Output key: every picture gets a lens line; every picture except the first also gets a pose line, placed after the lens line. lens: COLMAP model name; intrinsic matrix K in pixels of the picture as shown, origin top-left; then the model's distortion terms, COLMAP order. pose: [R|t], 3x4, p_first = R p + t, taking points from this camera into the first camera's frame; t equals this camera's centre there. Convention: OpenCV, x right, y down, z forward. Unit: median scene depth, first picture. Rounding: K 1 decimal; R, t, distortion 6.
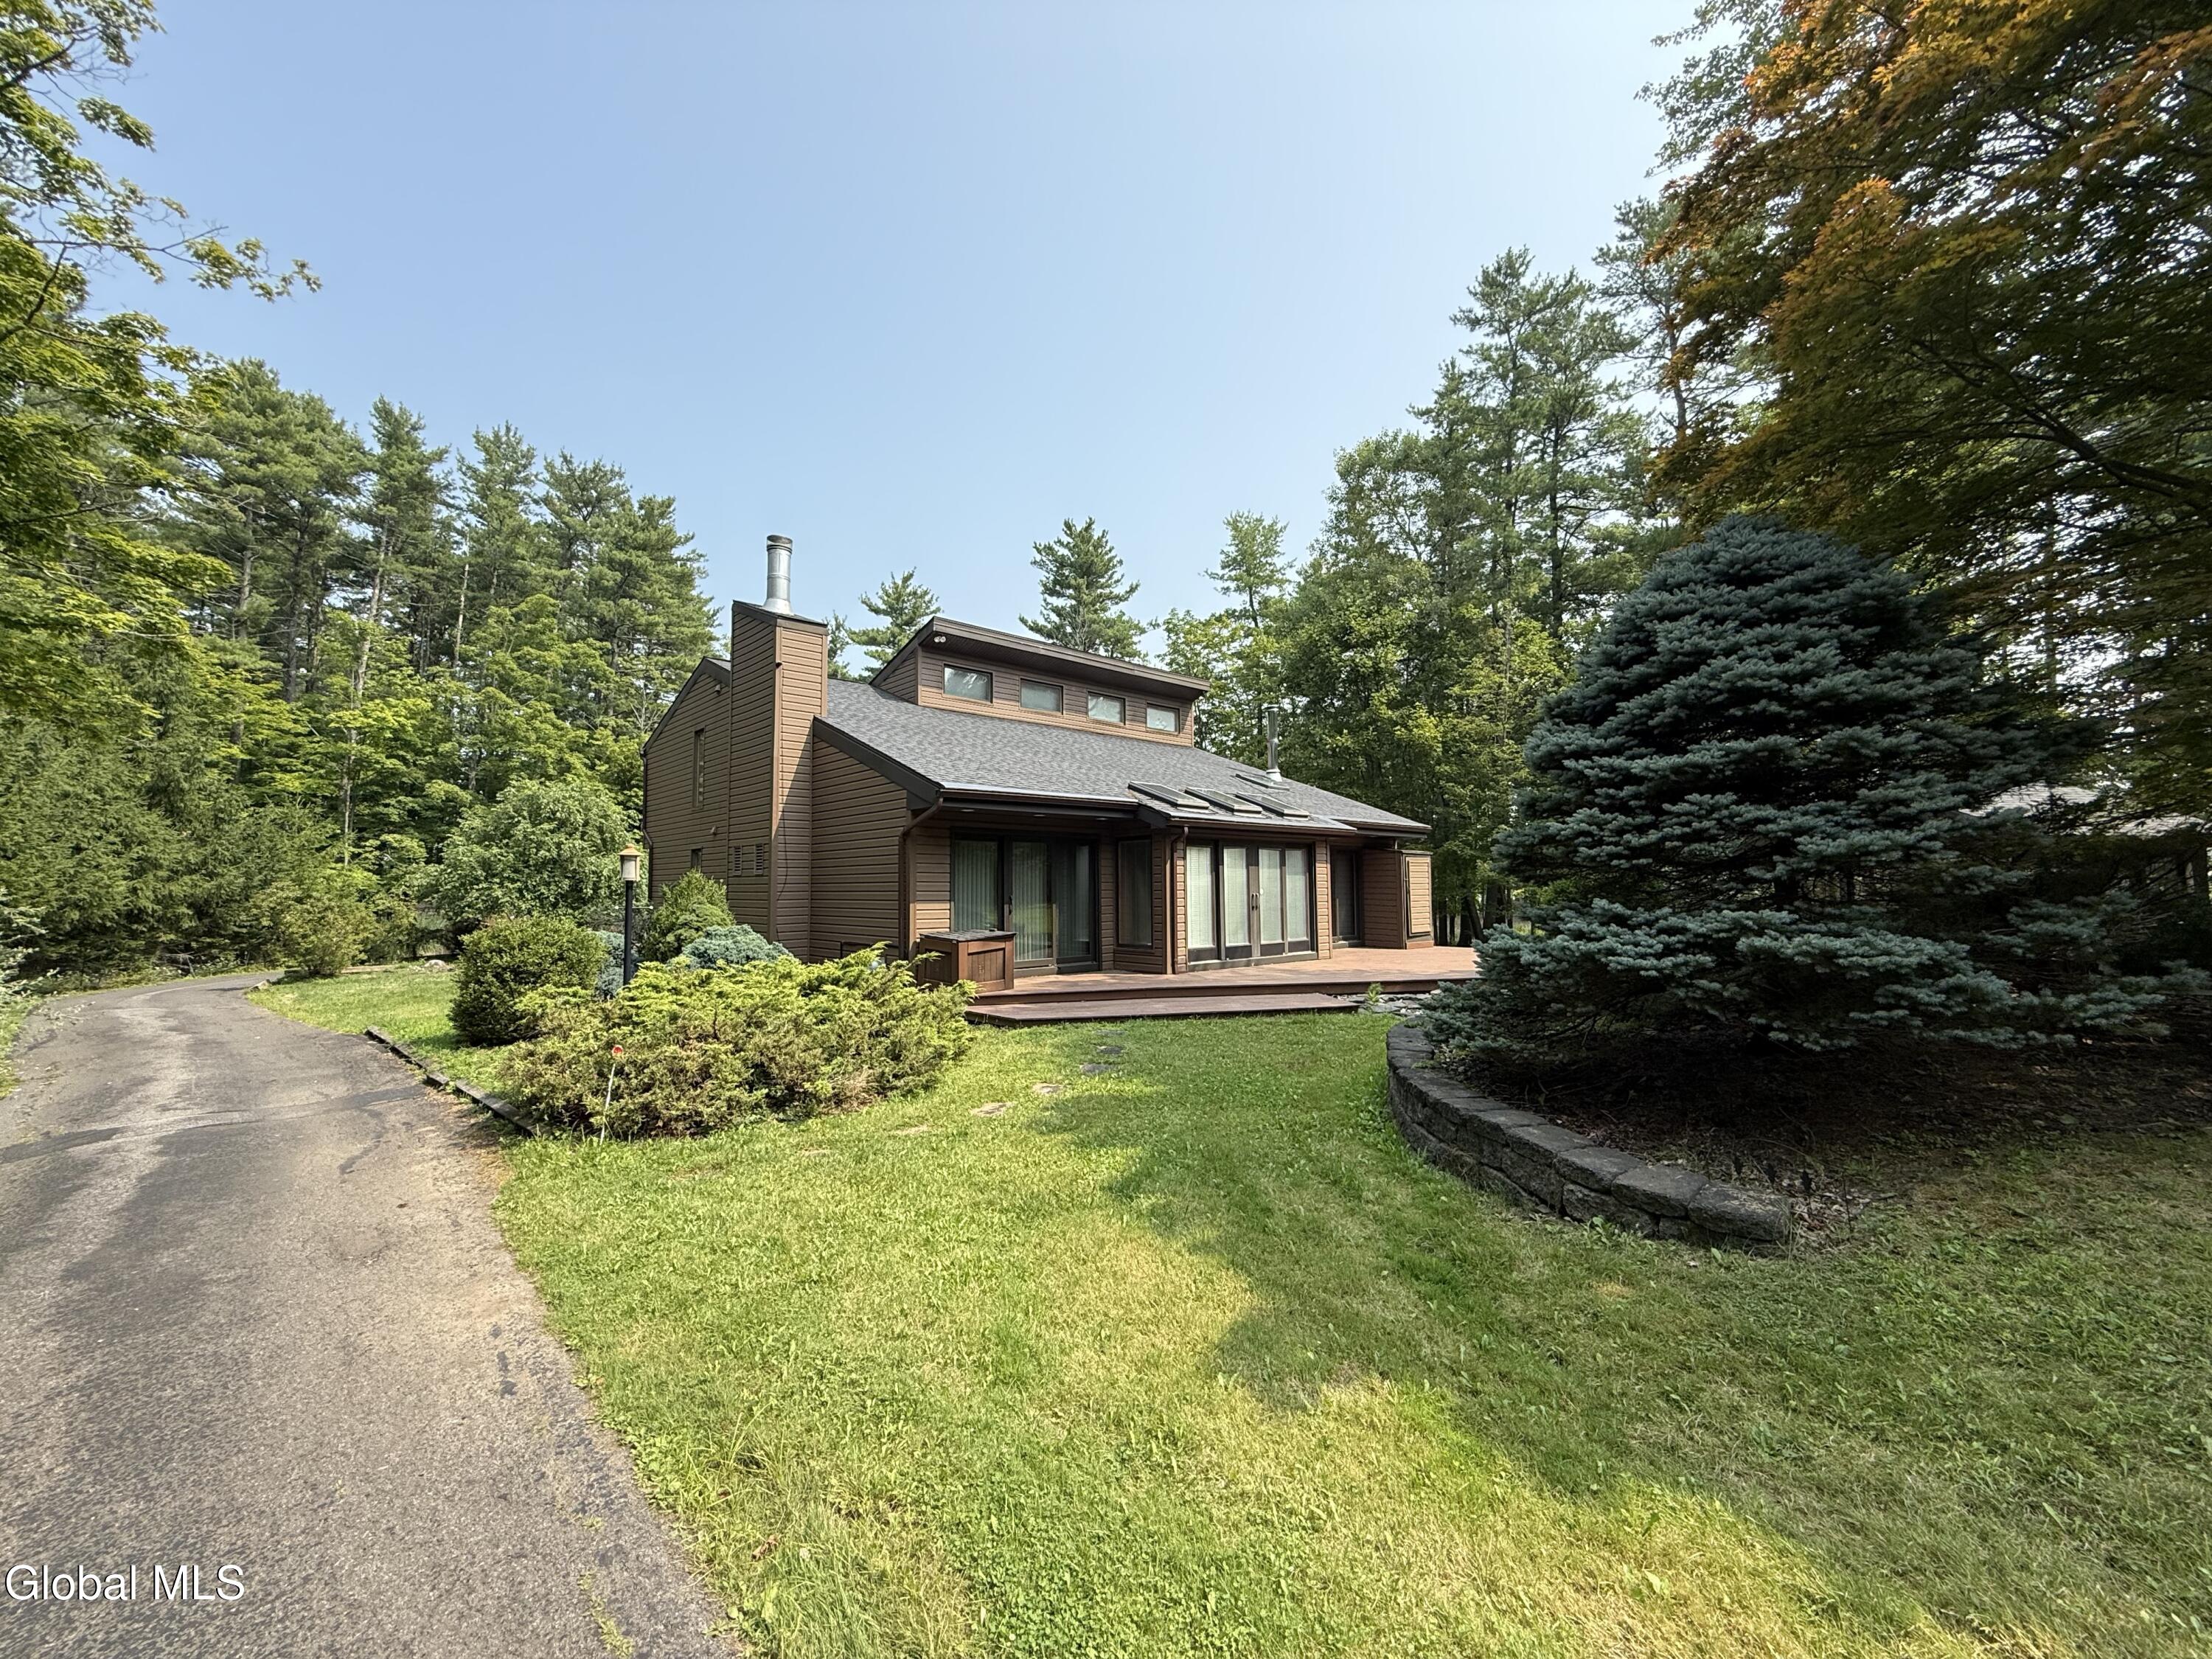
lens RADIAL K [[886.7, 0, 1101.4], [0, 886.7, 823.3], [0, 0, 1]] dist [0.001327, 0.000001]
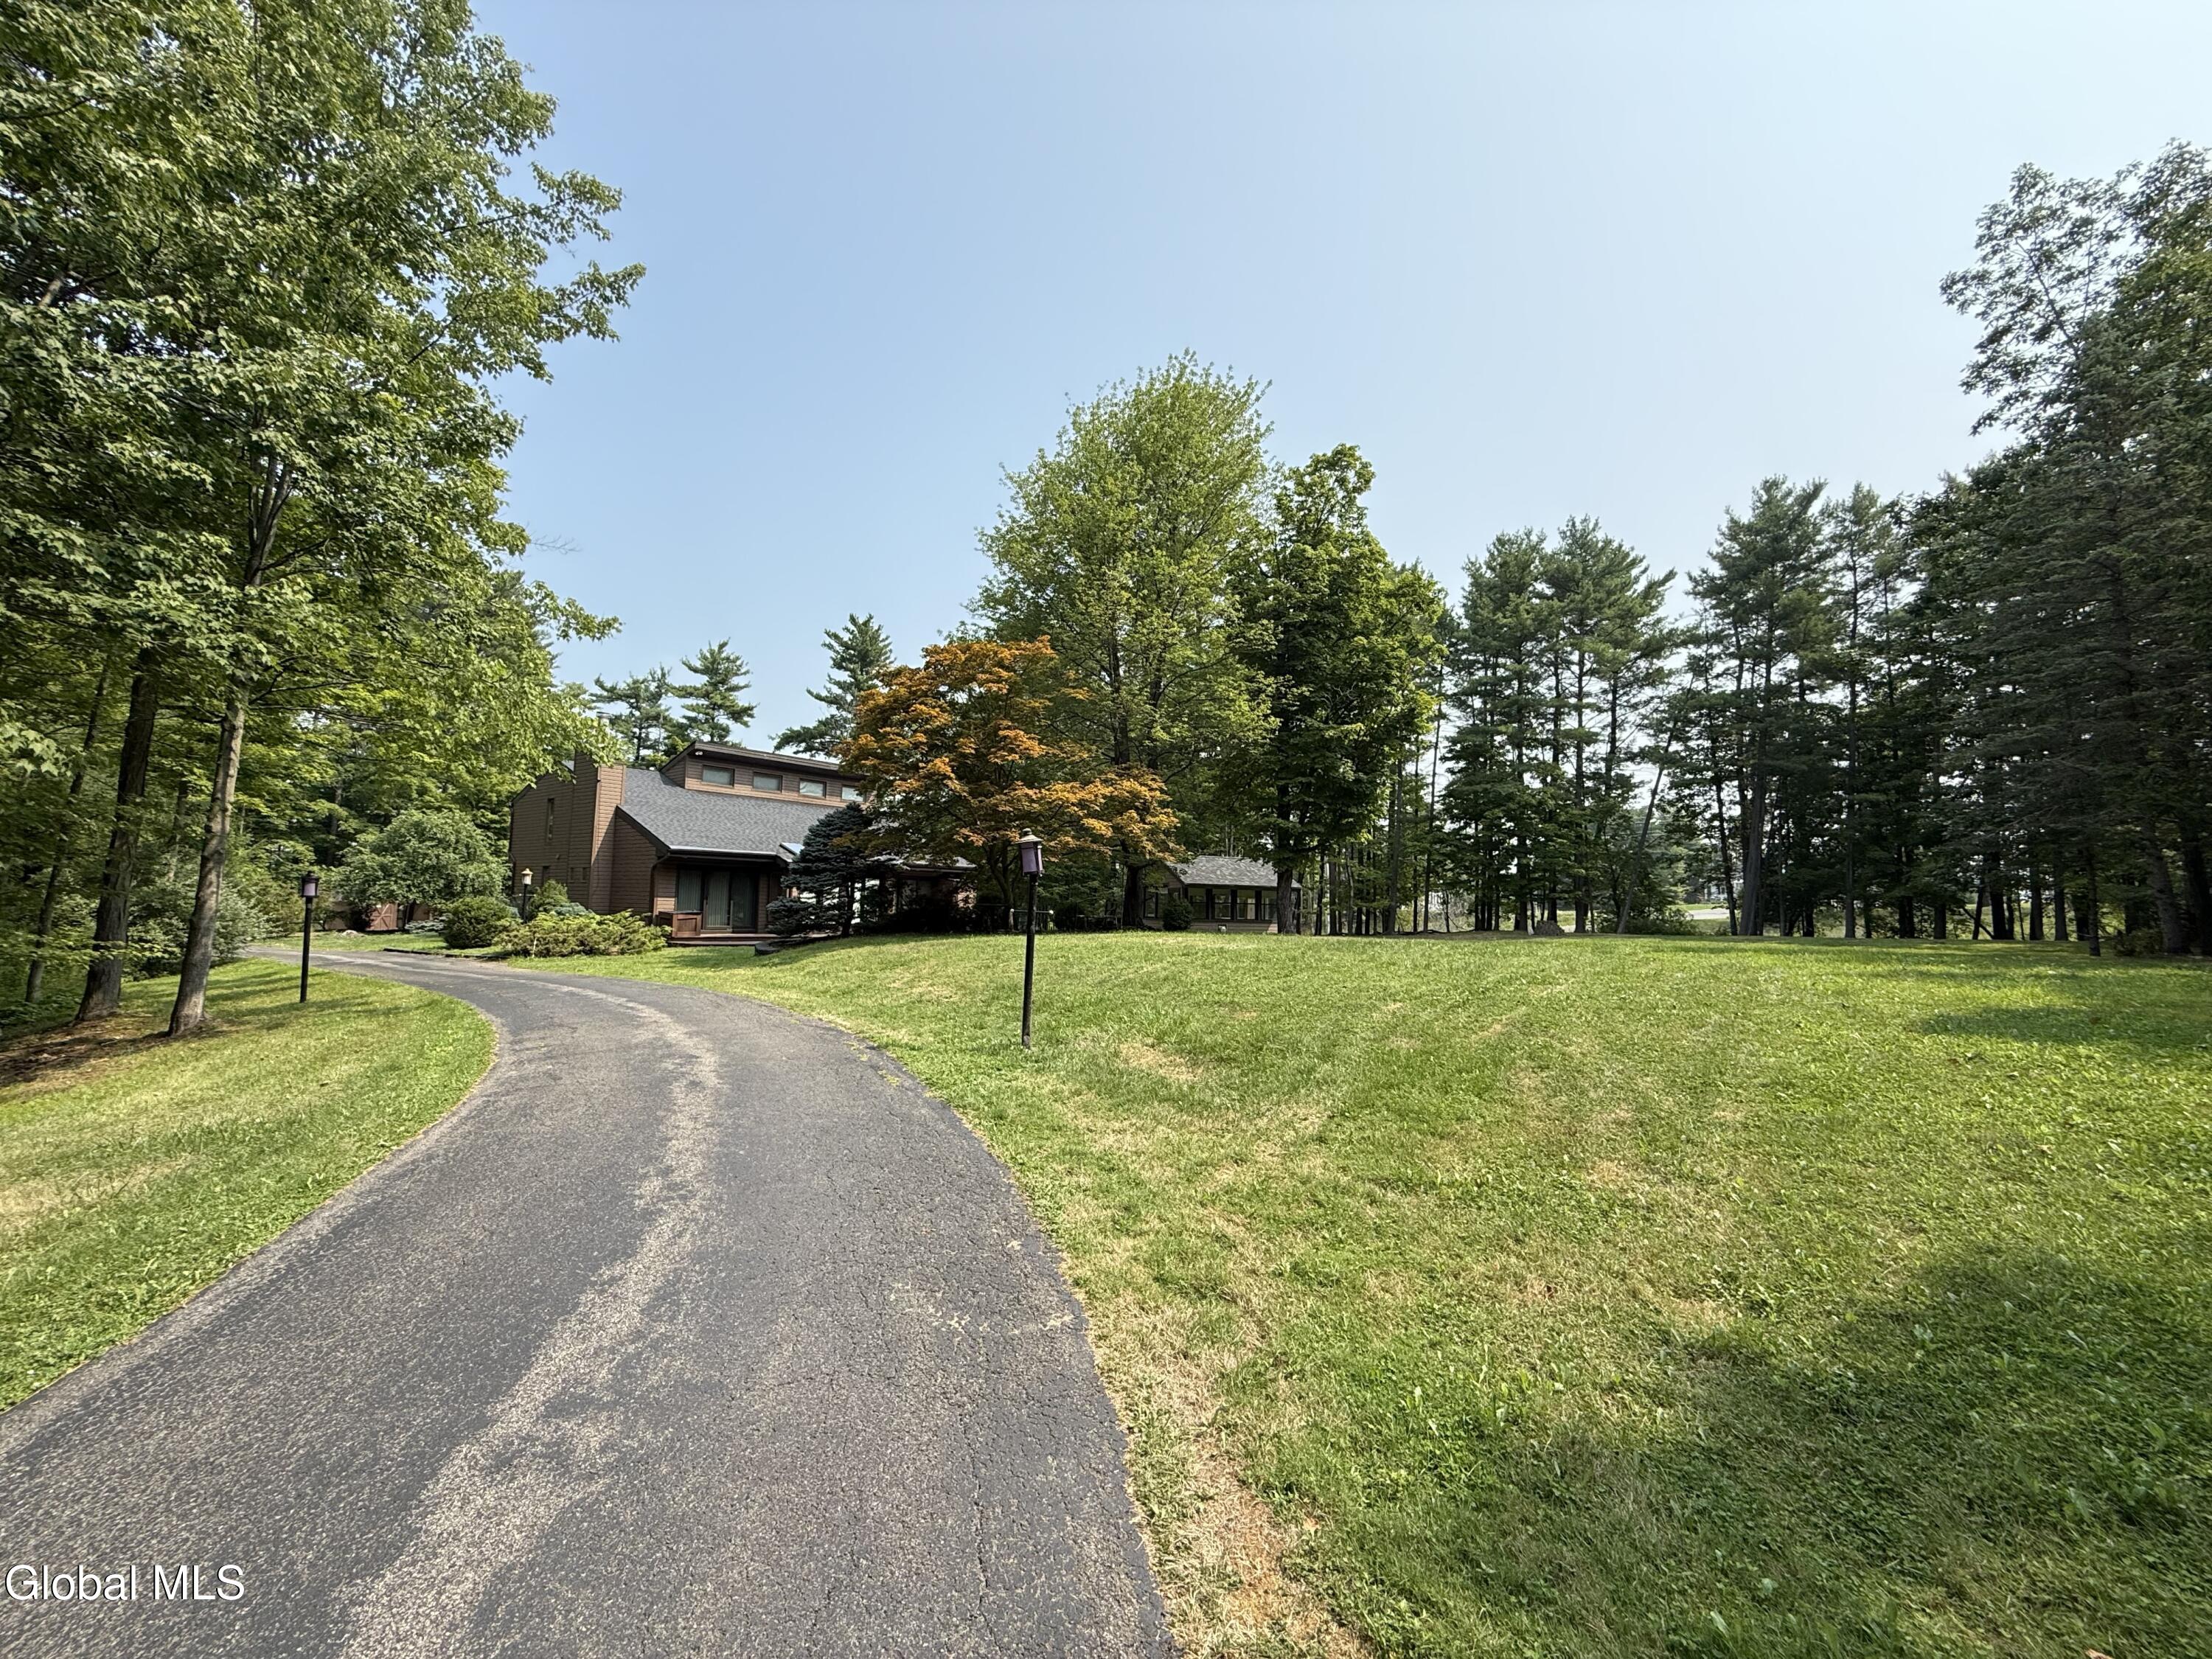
lens RADIAL K [[886.7, 0, 1112.3], [0, 886.7, 839.1], [0, 0, 1]] dist [0.001327, 0.000001]
pose [[0.985287, 0.039133, 0.166365, 0.252282], [-0.039326, 0.999224, -0.002138, -0.045561], [-0.166320, -0.004436, 0.986062, -0.654116]]
